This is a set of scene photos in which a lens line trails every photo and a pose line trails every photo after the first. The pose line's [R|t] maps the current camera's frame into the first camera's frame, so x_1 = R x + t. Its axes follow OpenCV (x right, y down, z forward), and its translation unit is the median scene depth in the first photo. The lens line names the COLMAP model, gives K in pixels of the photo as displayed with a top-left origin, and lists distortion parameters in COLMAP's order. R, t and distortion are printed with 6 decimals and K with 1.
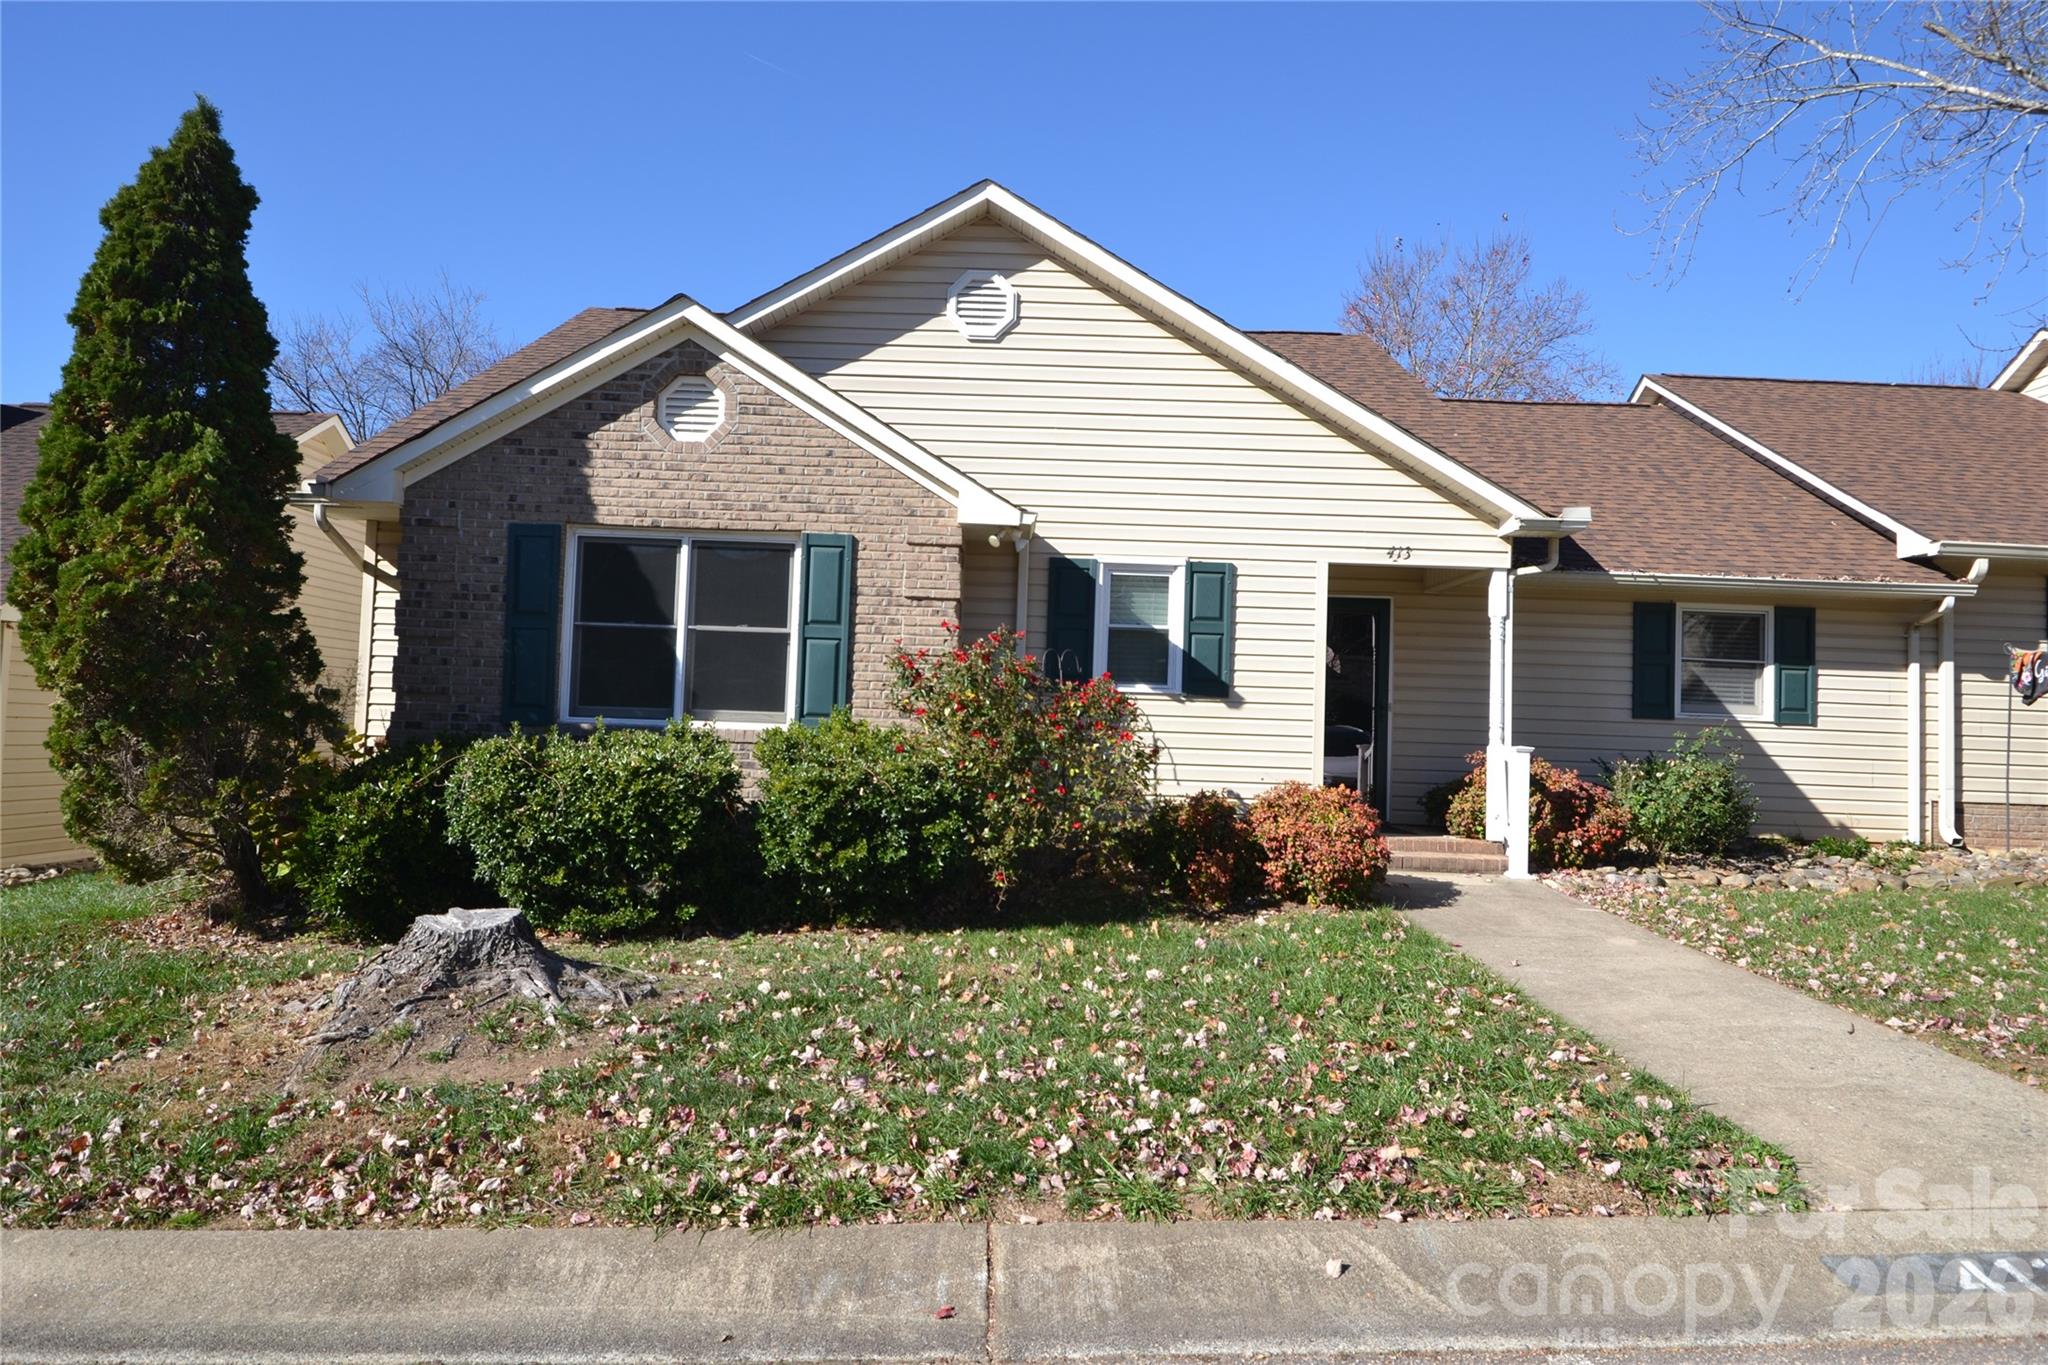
lens RADIAL K [[1233.8, 0, 1024.0], [0, 1233.8, 682.5], [0, 0, 1]] dist [0.046076, -0.065154]
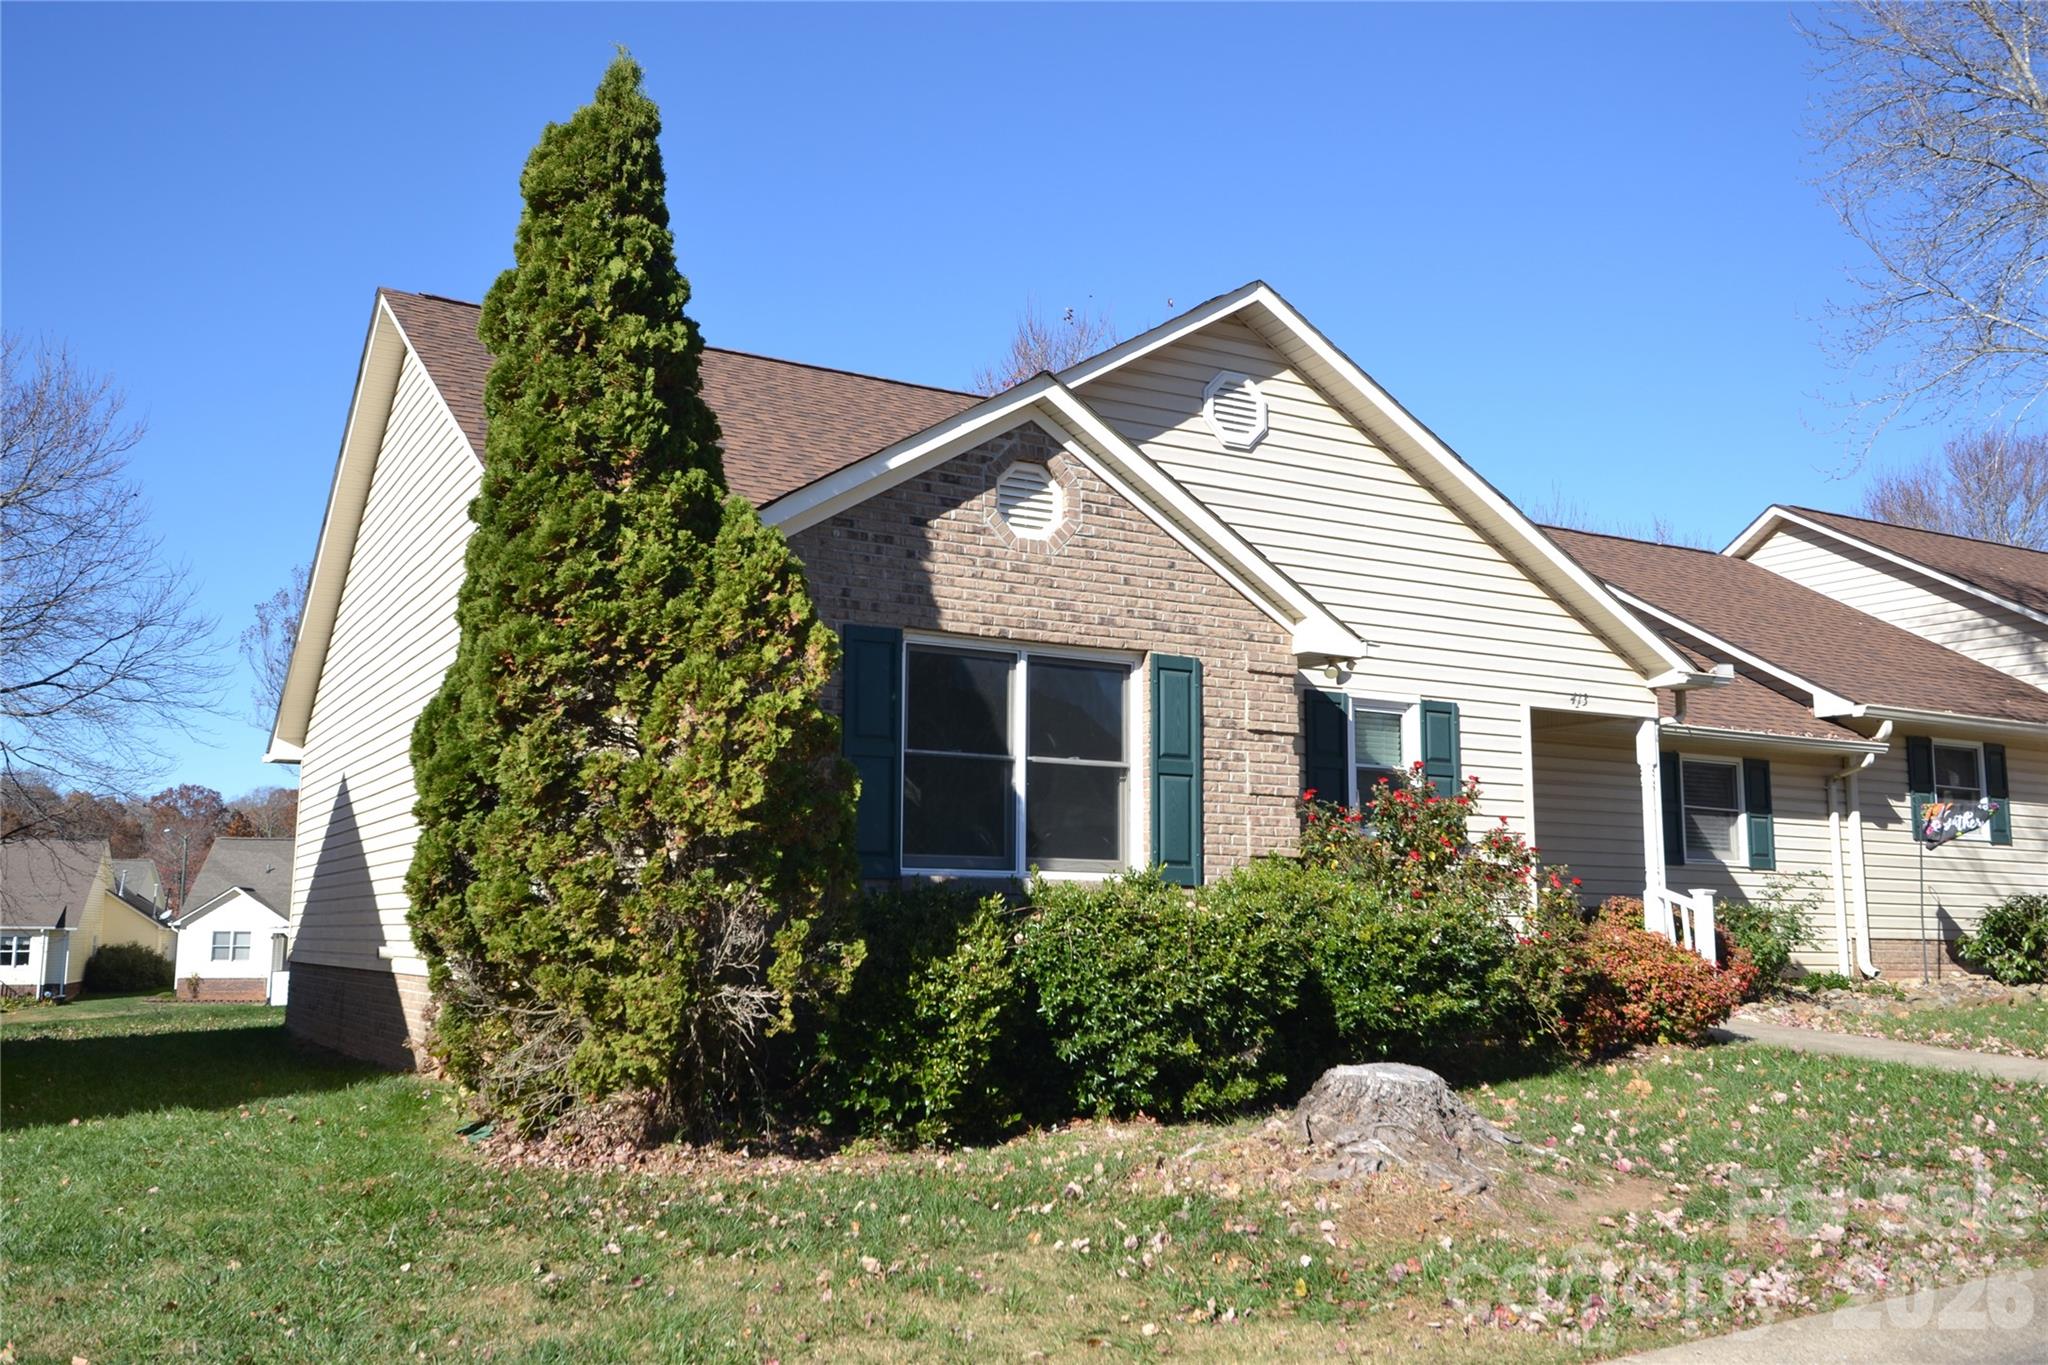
lens RADIAL K [[1731.4, 0, 1024.0], [0, 1731.4, 682.5], [0, 0, 1]] dist [0.056098, 0.000029]
pose [[0.874041, 0.042292, 0.484008, -0.841152], [-0.000017, 0.996207, -0.087016, 0.006060], [-0.485852, 0.076048, 0.870726, -0.021075]]
